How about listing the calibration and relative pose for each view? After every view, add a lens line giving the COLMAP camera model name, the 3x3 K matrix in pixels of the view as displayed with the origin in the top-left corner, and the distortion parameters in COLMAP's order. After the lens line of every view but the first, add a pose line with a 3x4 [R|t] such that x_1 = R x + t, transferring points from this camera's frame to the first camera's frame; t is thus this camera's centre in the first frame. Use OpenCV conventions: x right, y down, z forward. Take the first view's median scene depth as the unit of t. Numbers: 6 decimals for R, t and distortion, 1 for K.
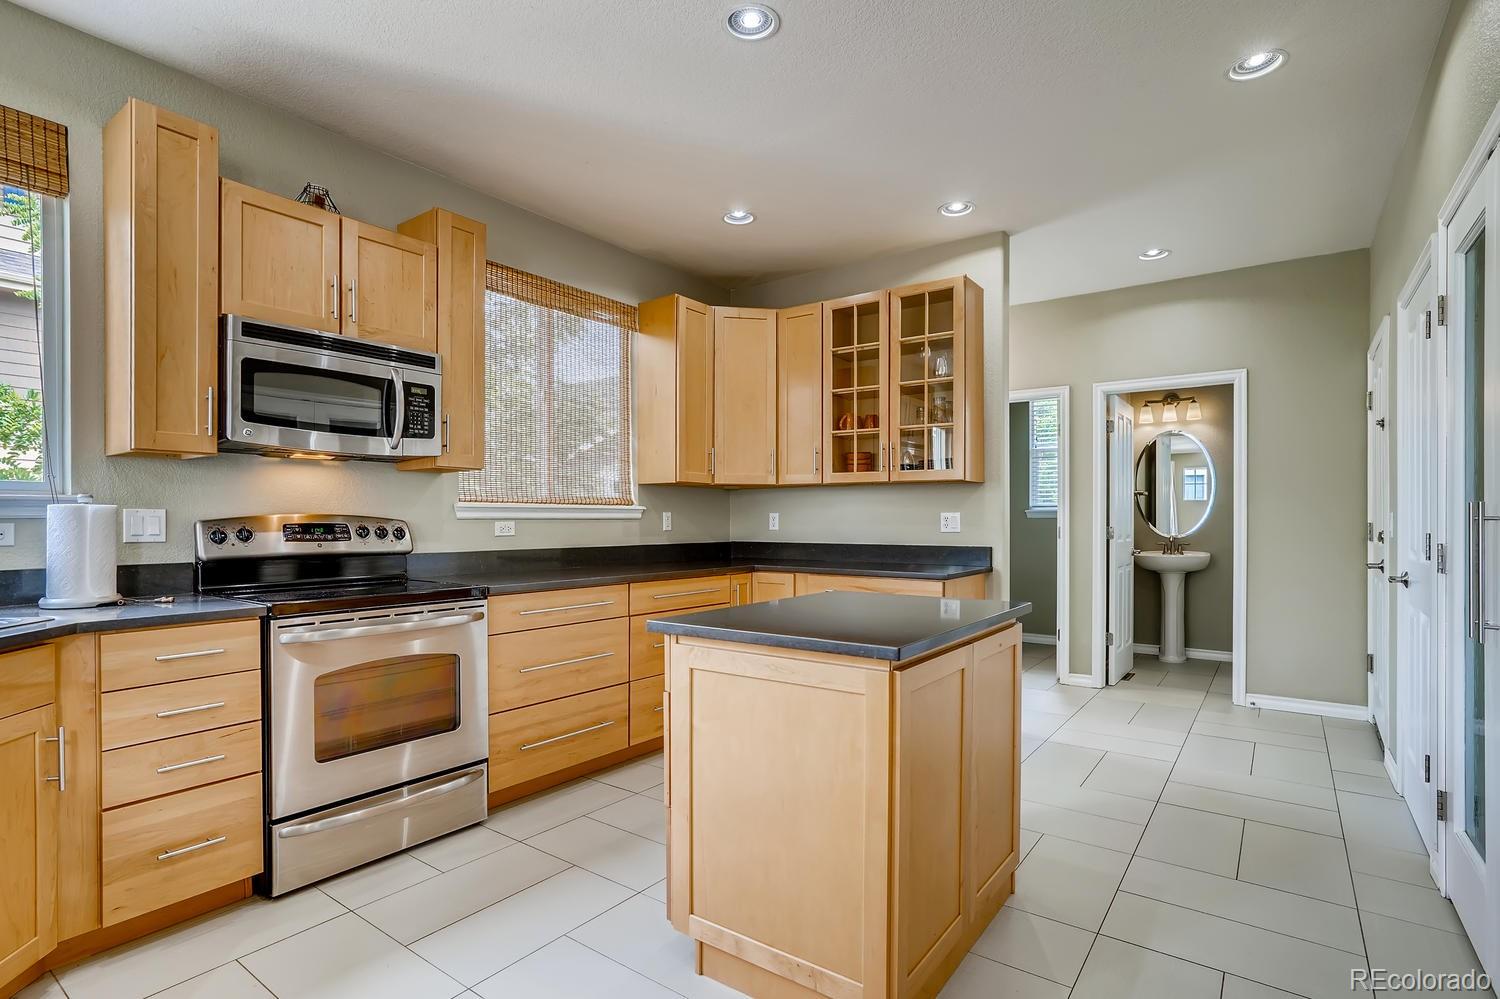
lens RADIAL K [[743.3, 0, 718.4], [0, 743.3, 521.6], [0, 0, 1]] dist [-0.026049, 0.012037]
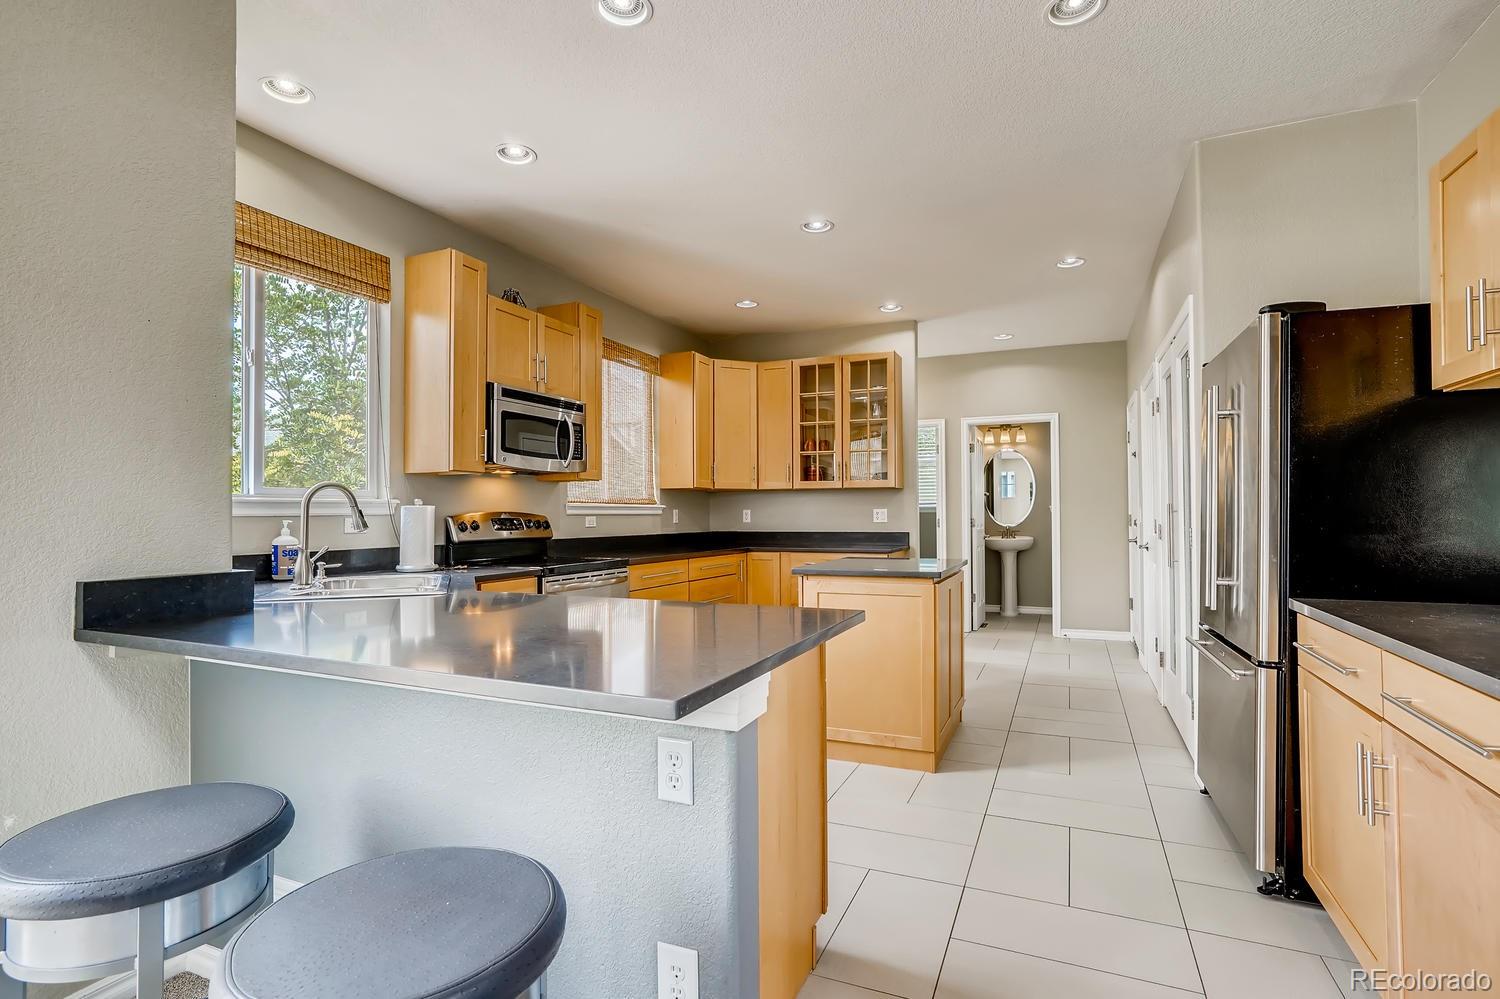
lens RADIAL K [[743.3, 0, 720.9], [0, 743.3, 503.0], [0, 0, 1]] dist [-0.026049, 0.012037]
pose [[0.976748, -0.001561, 0.214387, -0.302428], [0.006019, 0.999779, -0.020144, 0.003280], [-0.214308, 0.020966, 0.976541, -0.351612]]
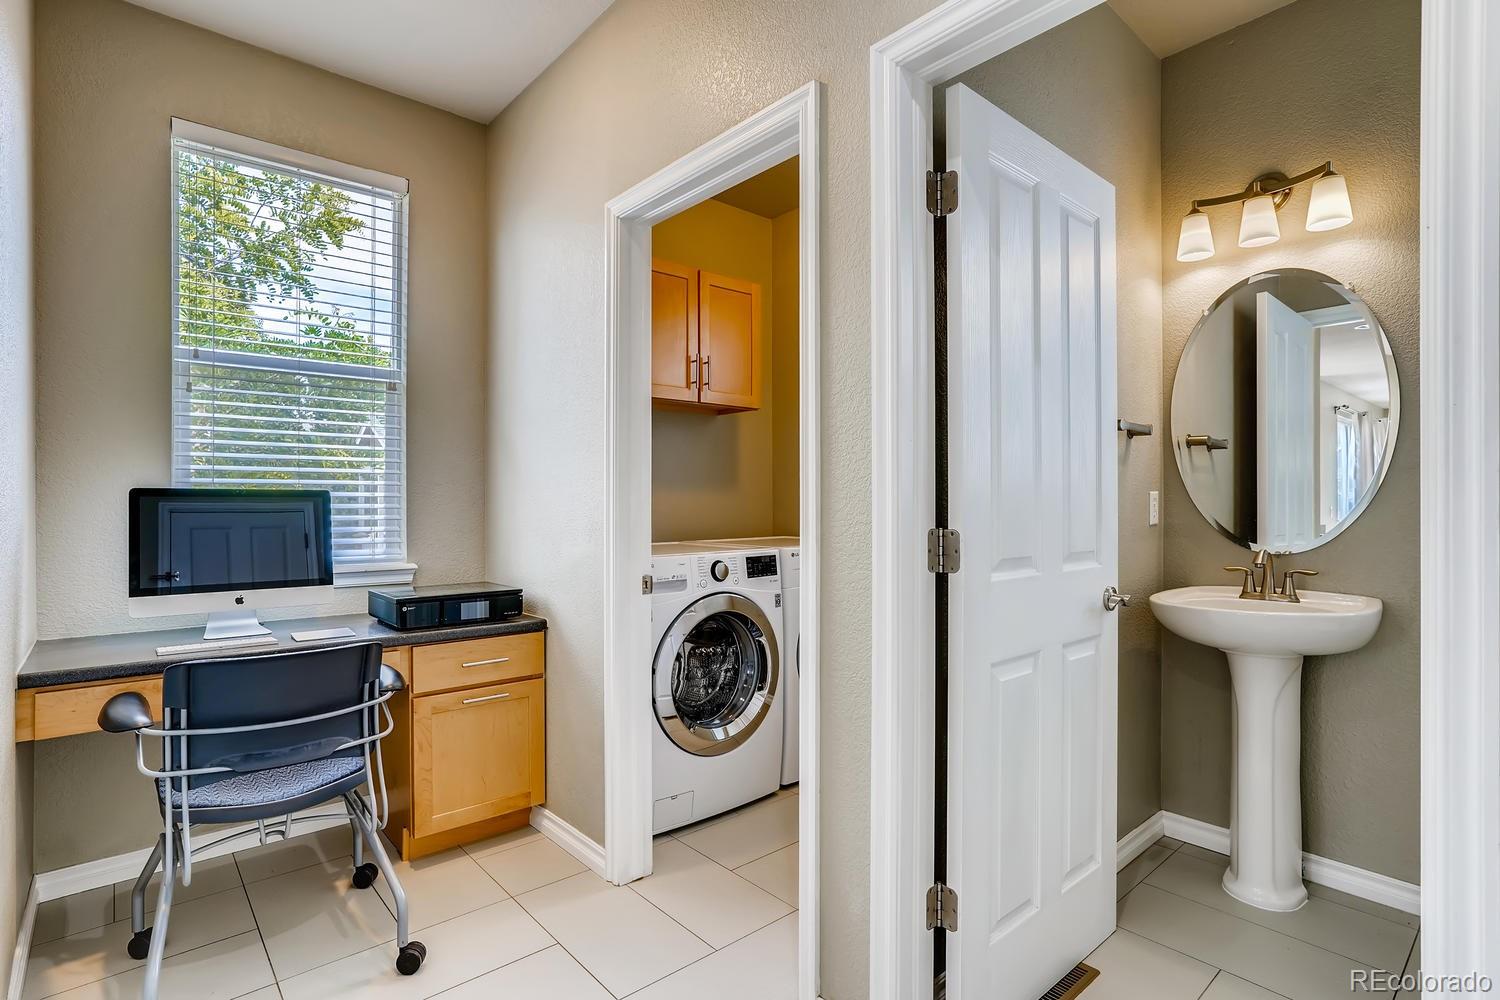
lens RADIAL K [[743.3, 0, 737.8], [0, 743.3, 503.4], [0, 0, 1]] dist [-0.026049, 0.012037]
pose [[0.981702, 0.008559, -0.190232, 0.618247], [-0.008083, 0.999962, 0.003277, -0.005886], [0.190252, -0.001680, 0.981734, 0.851765]]
